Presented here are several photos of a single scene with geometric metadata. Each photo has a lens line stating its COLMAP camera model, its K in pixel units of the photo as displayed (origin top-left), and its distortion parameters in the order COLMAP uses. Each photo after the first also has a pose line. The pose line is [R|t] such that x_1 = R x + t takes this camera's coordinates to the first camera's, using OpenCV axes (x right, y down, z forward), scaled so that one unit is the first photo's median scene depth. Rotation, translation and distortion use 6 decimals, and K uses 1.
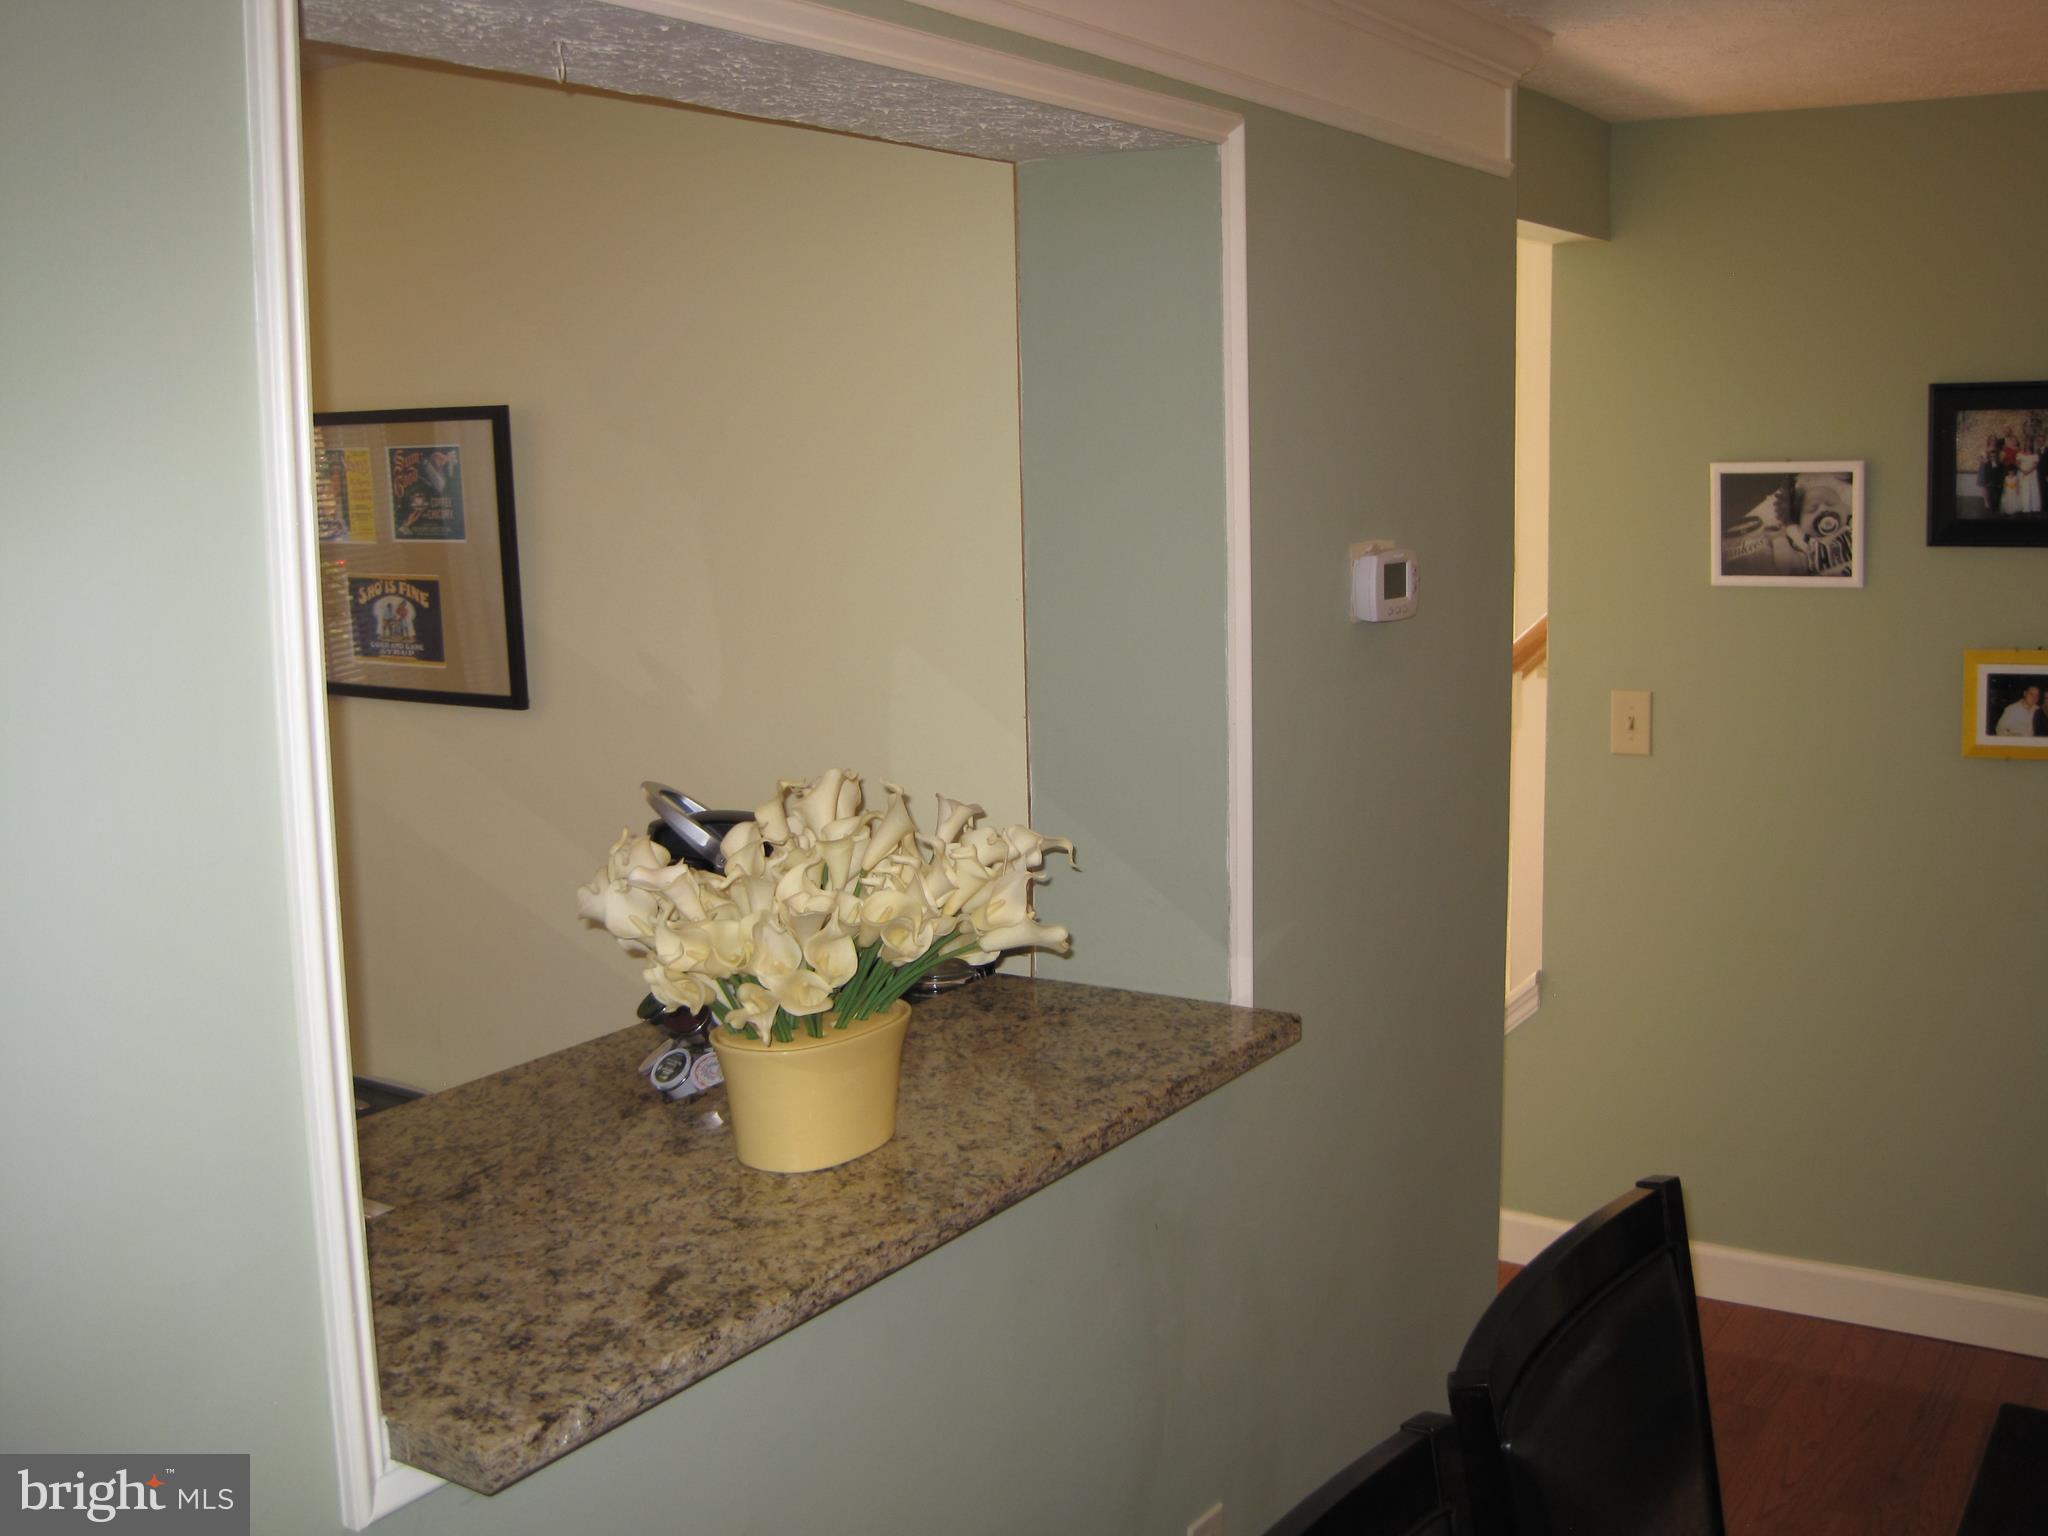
lens RADIAL K [[2102.0, 0, 1024.0], [0, 2102.0, 768.0], [0, 0, 1]] dist [-0.180816, 0.147254]
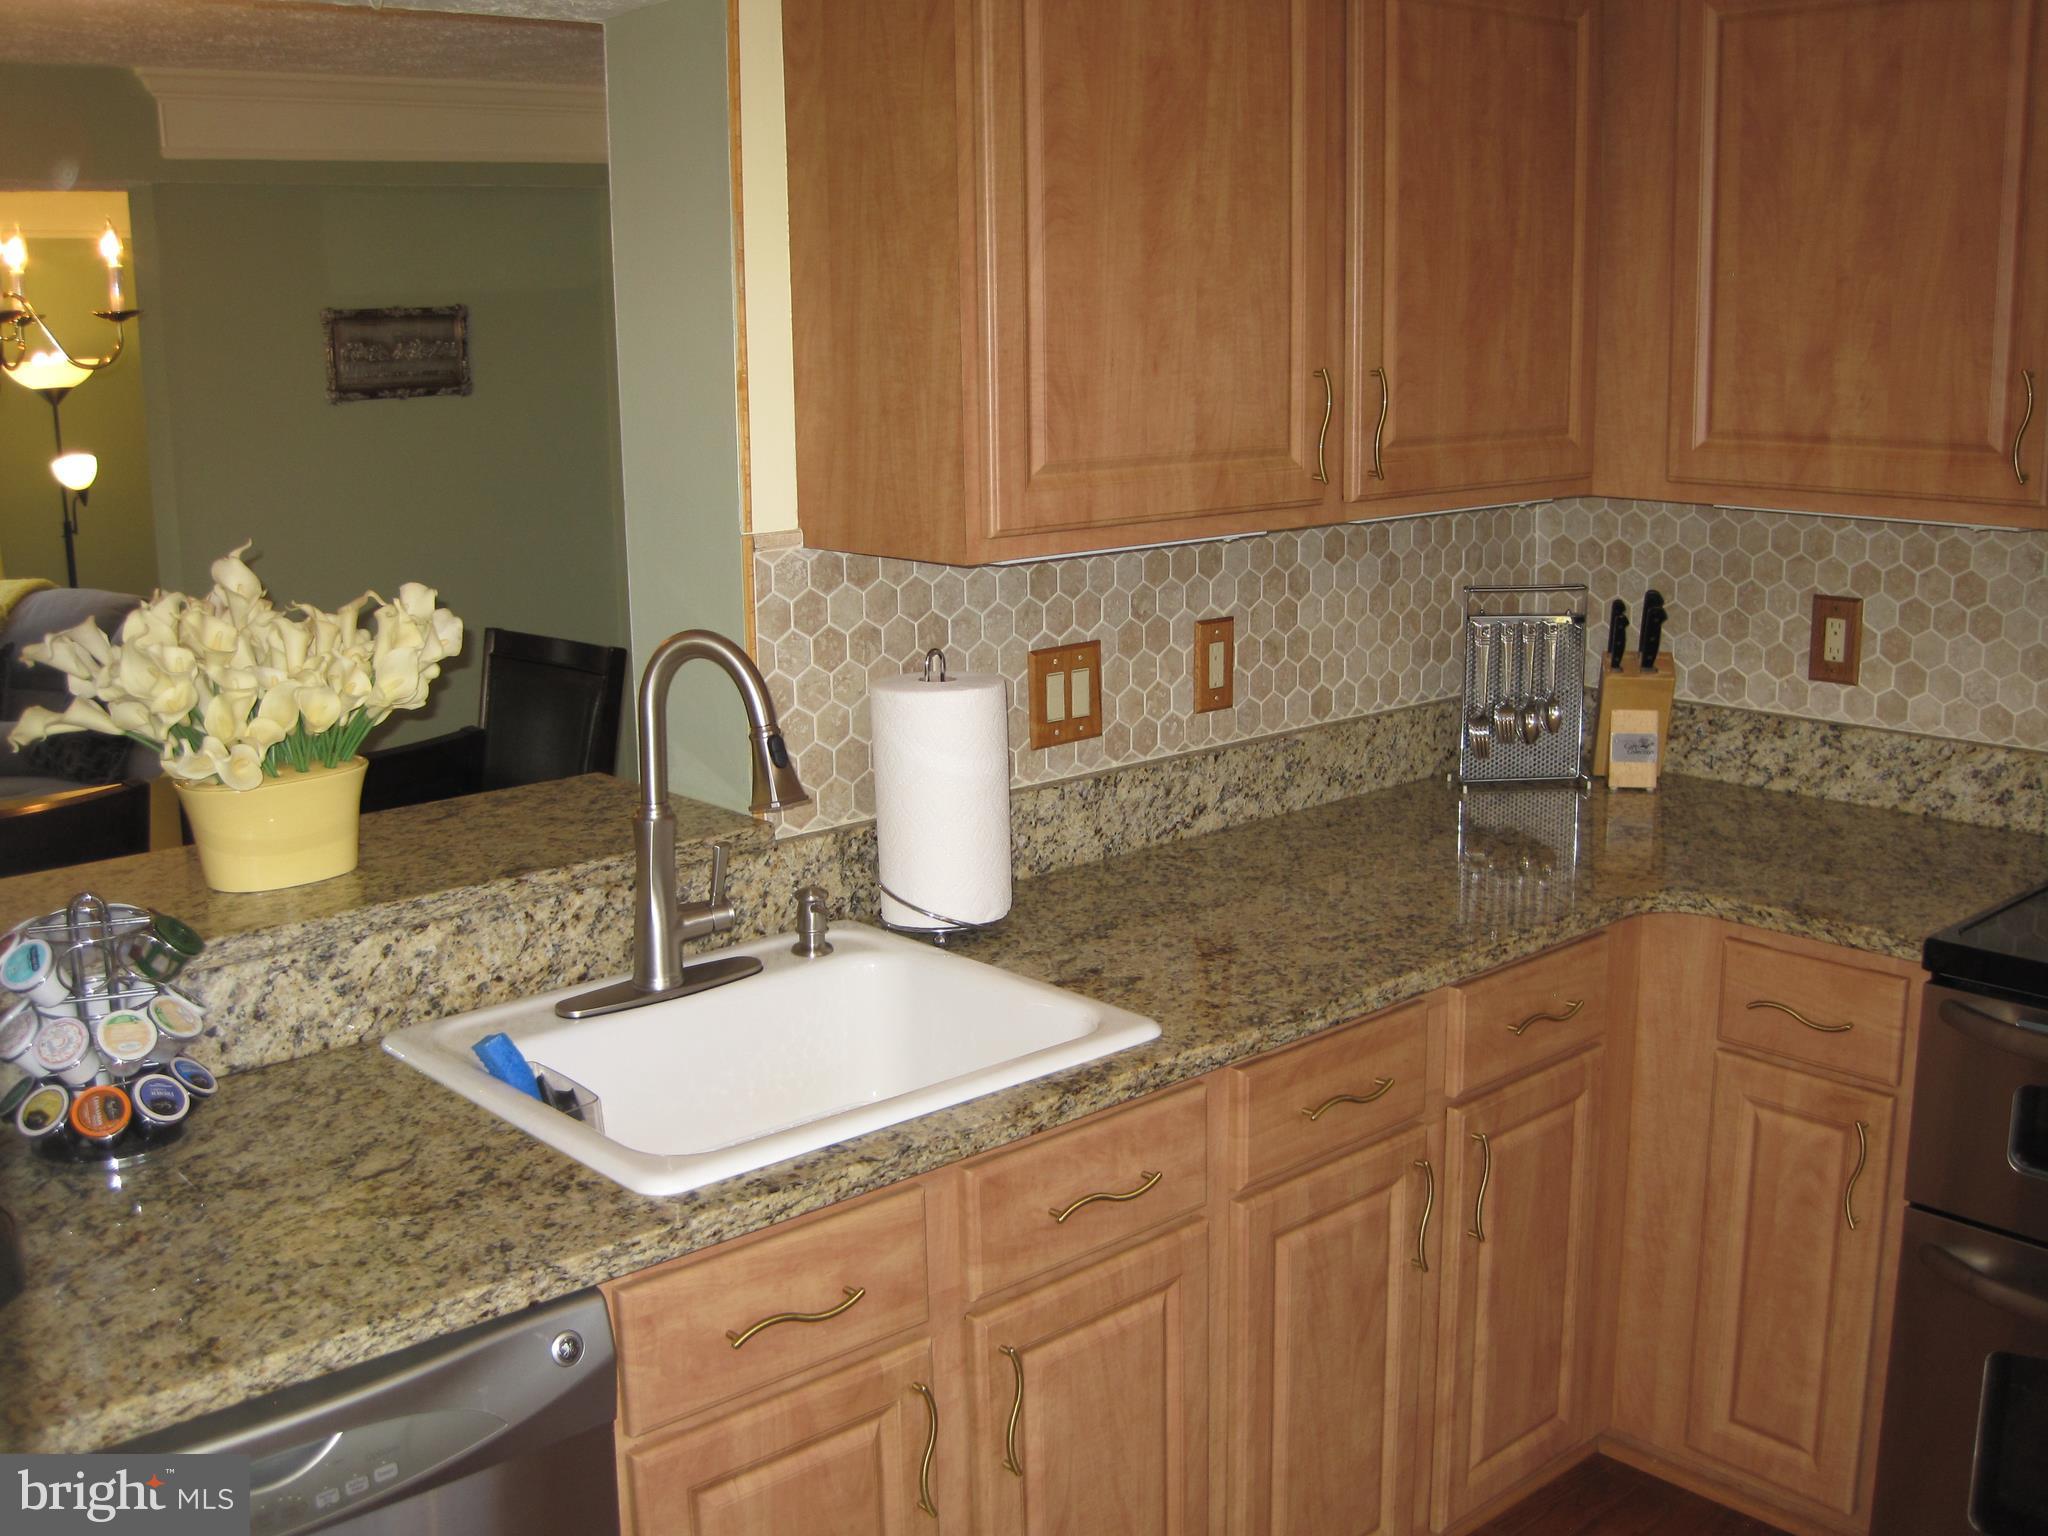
lens RADIAL K [[2102.0, 0, 1024.0], [0, 2102.0, 768.0], [0, 0, 1]] dist [-0.180816, 0.147254]
pose [[-0.964277, -0.022235, 0.263959, -0.672398], [0.071799, 0.937231, 0.341238, -0.197457], [-0.254978, 0.348000, -0.902154, 1.514905]]
